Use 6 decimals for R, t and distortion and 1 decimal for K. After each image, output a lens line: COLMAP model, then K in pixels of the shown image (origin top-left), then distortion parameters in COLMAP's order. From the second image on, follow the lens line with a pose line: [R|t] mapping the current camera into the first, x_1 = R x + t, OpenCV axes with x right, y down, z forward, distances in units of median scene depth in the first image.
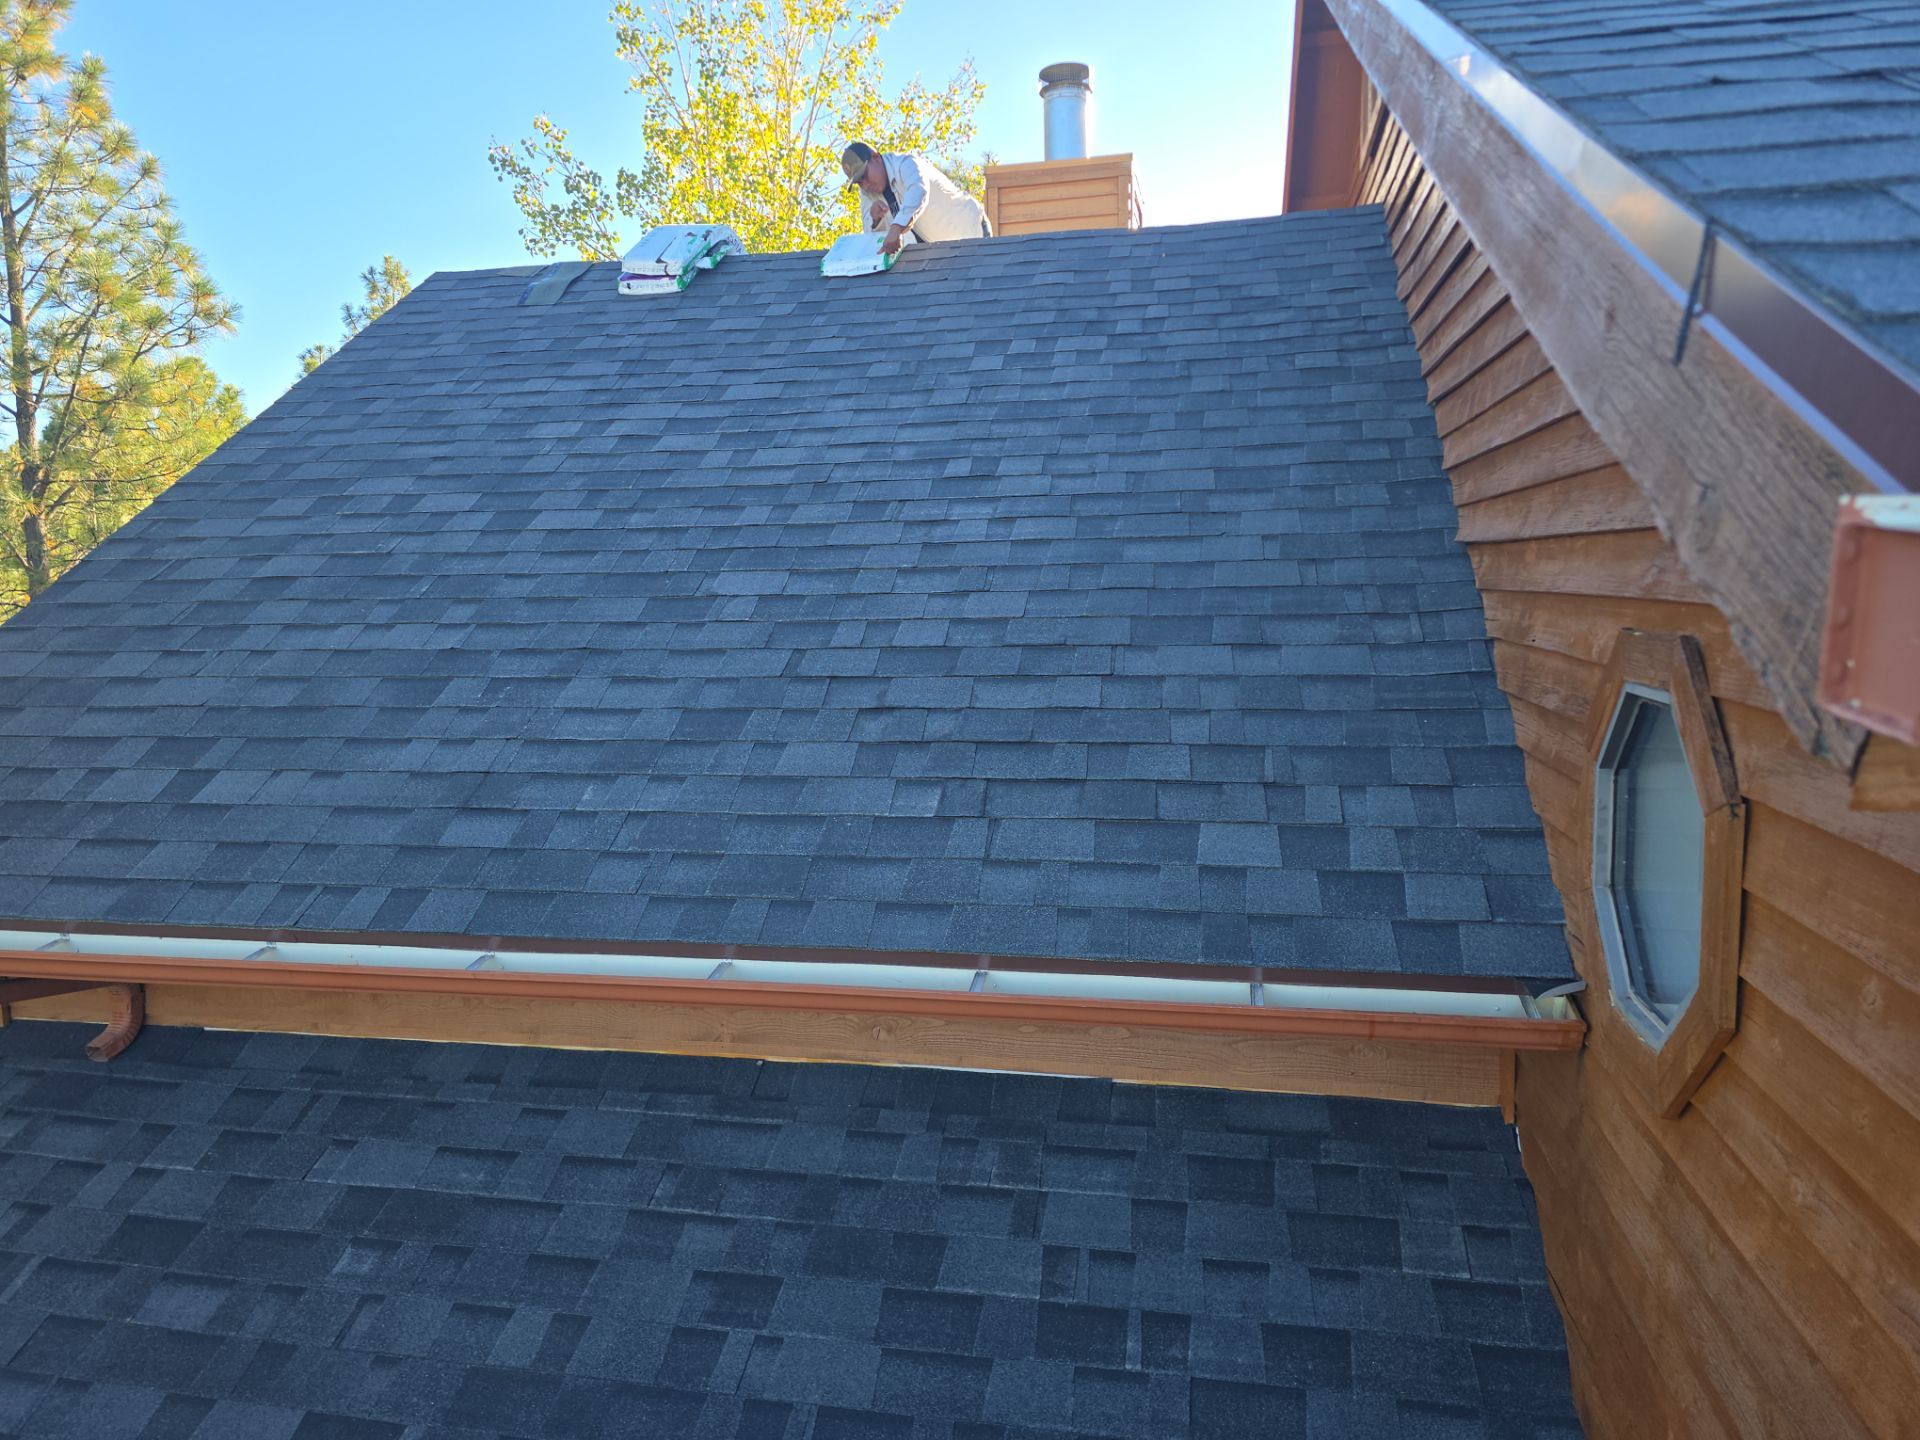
lens RADIAL K [[1287.0, 0, 953.7], [0, 1287.0, 707.0], [0, 0, 1]] dist [0.068176, -0.054929]
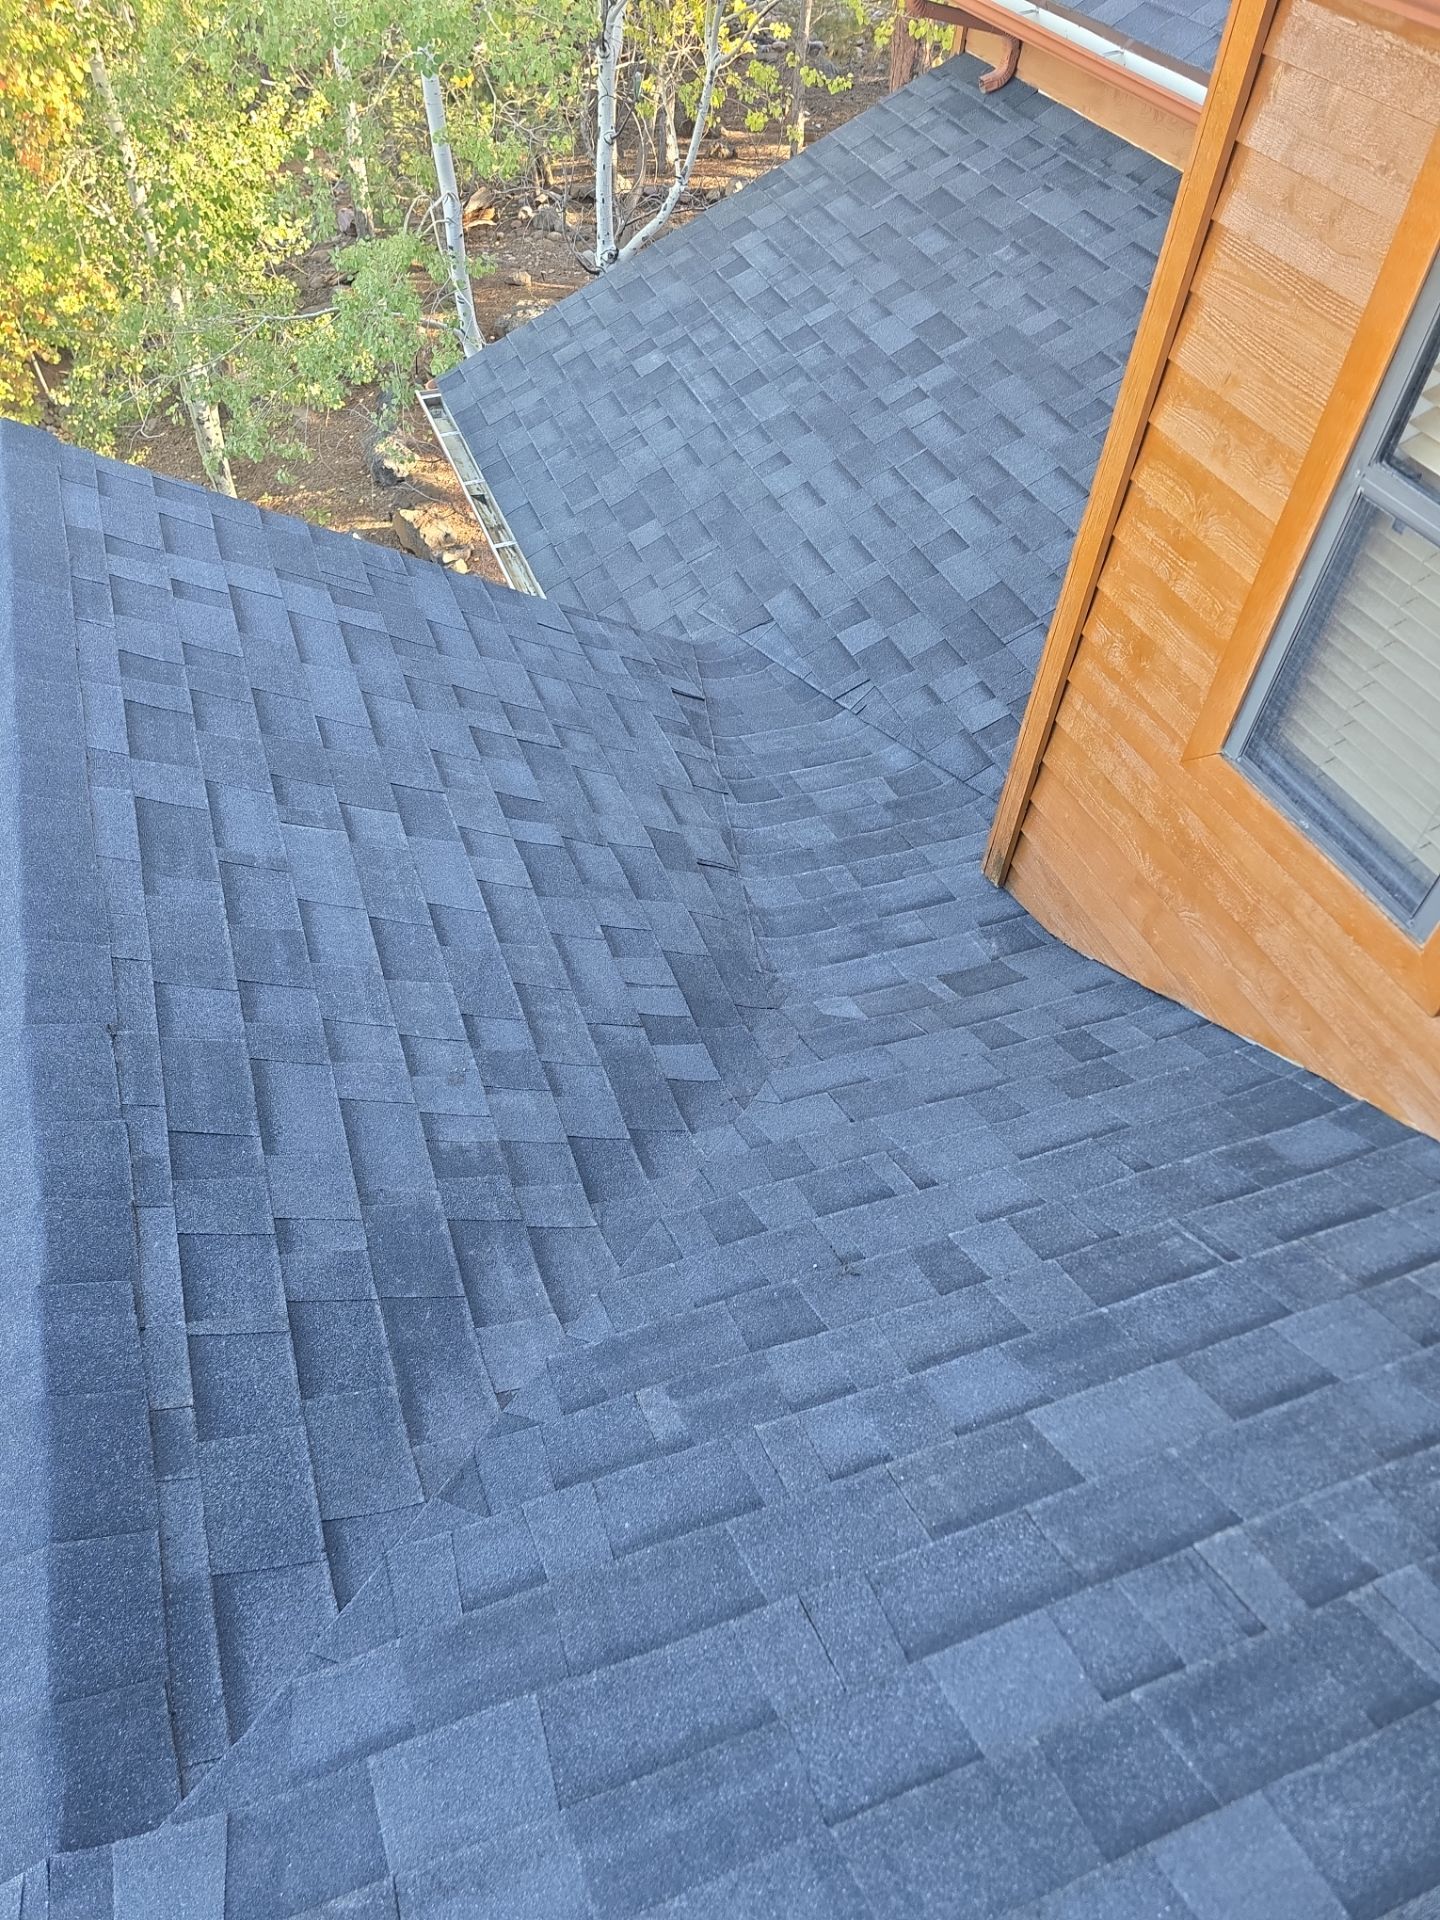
lens RADIAL K [[1287.0, 0, 732.1], [0, 1287.0, 953.5], [0, 0, 1]] dist [0.068176, -0.054929]
pose [[0.537762, 0.646498, -0.541158, 0.671389], [-0.161463, 0.708961, 0.686516, -0.024826], [0.827491, -0.281805, 0.485637, -0.278783]]
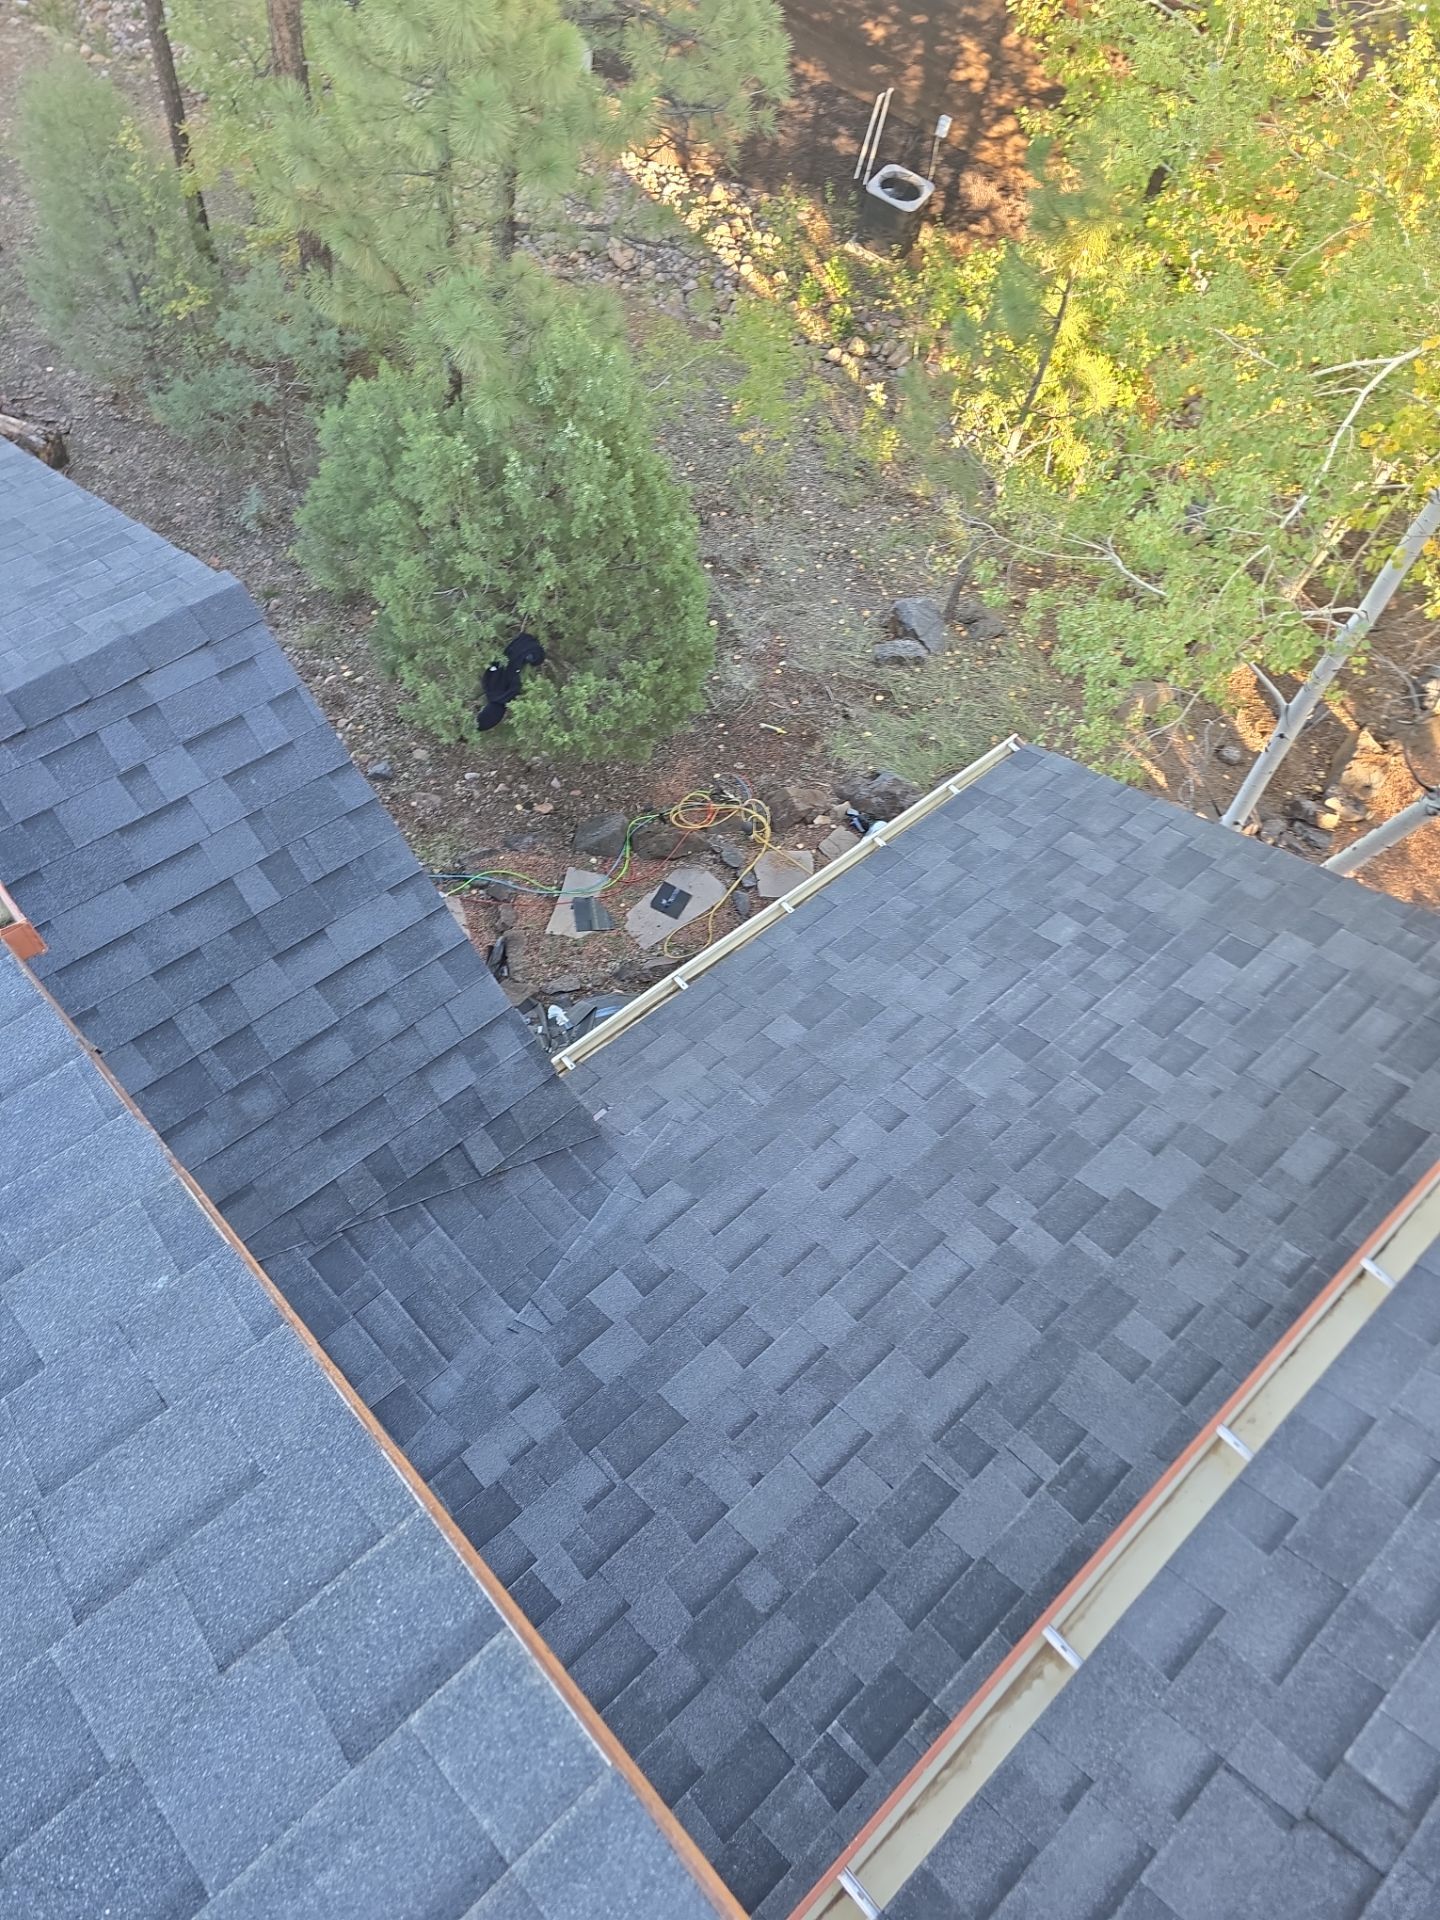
lens RADIAL K [[1287.0, 0, 734.5], [0, 1287.0, 958.7], [0, 0, 1]] dist [0.068176, -0.054929]
pose [[-0.594768, 0.669645, -0.444777, 0.173621], [-0.243587, 0.377143, 0.893548, -0.531504], [0.766105, 0.639796, -0.061196, 0.398906]]
